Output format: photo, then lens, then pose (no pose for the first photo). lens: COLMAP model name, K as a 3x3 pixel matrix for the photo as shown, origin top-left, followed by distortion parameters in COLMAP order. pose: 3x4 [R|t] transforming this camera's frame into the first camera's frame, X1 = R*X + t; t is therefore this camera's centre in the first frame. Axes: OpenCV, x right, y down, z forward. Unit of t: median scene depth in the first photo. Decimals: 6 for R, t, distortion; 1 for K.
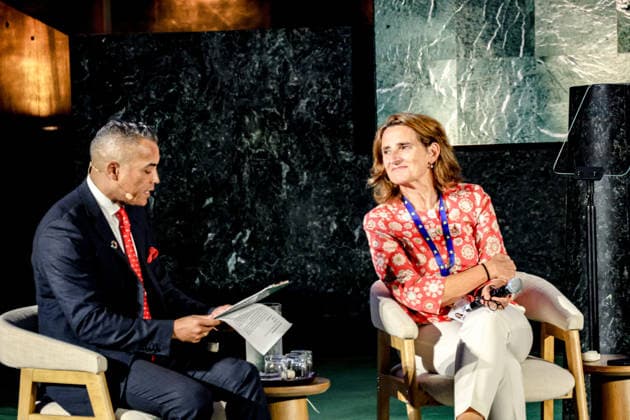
lens RADIAL K [[3887.0, 0, 313.2], [0, 3887.0, 228.5], [0, 0, 1]] dist [2.344165, 13.968773]
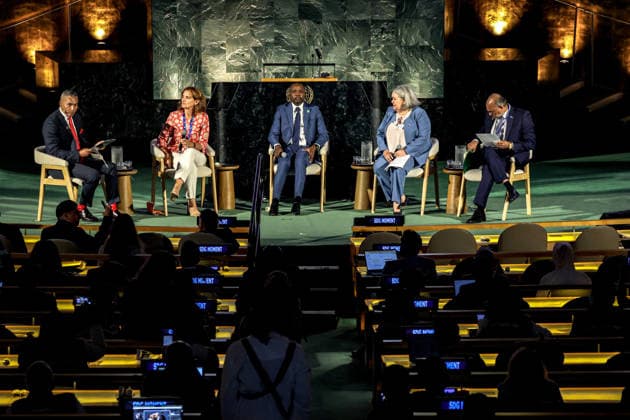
lens RADIAL K [[3191.7, 0, 315.0], [0, 3191.7, 210.0], [0, 0, 1]] dist [1.910088, -0.331090]
pose [[0.999100, 0.015189, 0.039594, 0.046524], [-0.017090, 0.998695, 0.048133, -0.060349], [-0.038811, -0.048766, 0.998056, -1.710008]]
